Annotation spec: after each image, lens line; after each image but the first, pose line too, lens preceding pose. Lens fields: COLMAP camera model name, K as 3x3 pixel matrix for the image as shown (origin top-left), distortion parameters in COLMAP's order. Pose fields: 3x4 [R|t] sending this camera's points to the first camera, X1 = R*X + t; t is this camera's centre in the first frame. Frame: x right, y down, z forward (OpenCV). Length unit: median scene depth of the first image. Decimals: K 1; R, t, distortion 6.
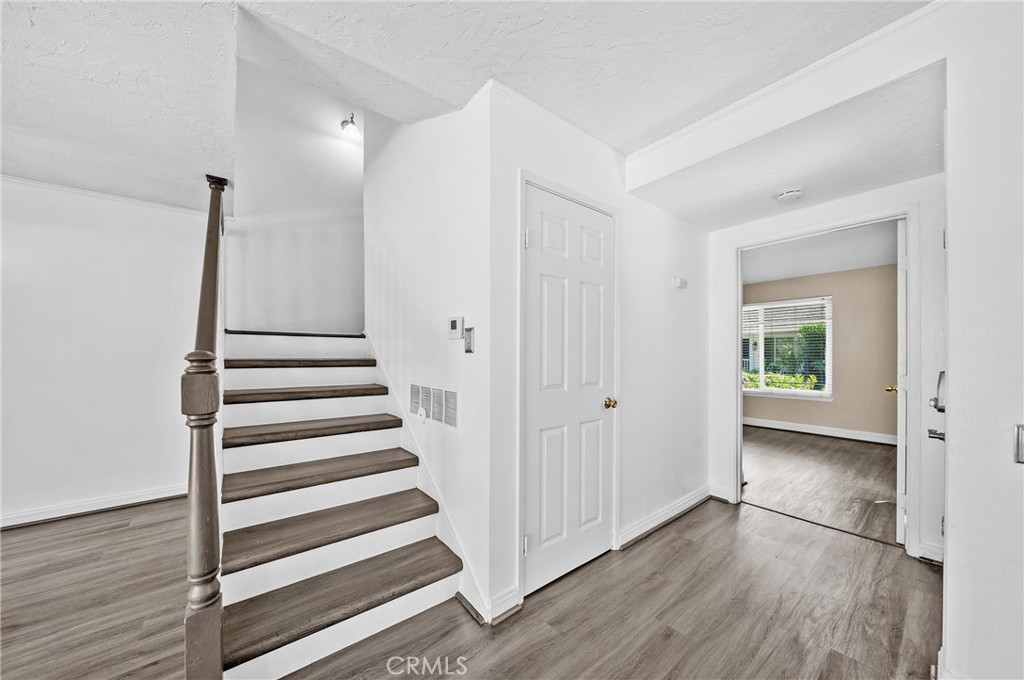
lens RADIAL K [[354.8, 0, 510.9], [0, 354.8, 350.1], [0, 0, 1]] dist [0.000014, 0.000048]
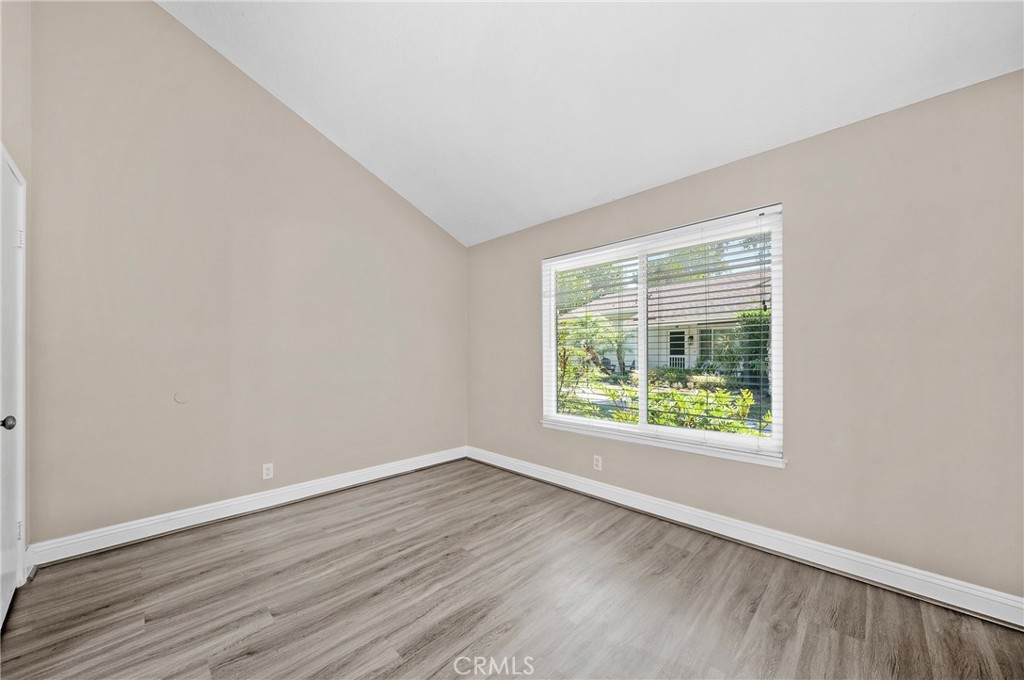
lens RADIAL K [[354.8, 0, 513.6], [0, 354.8, 343.7], [0, 0, 1]] dist [0.000014, 0.000048]
pose [[0.994856, -0.000470, 0.101296, 0.260027], [0.001069, 0.999982, -0.005863, 0.001641], [-0.101292, 0.005941, 0.994839, 0.292270]]
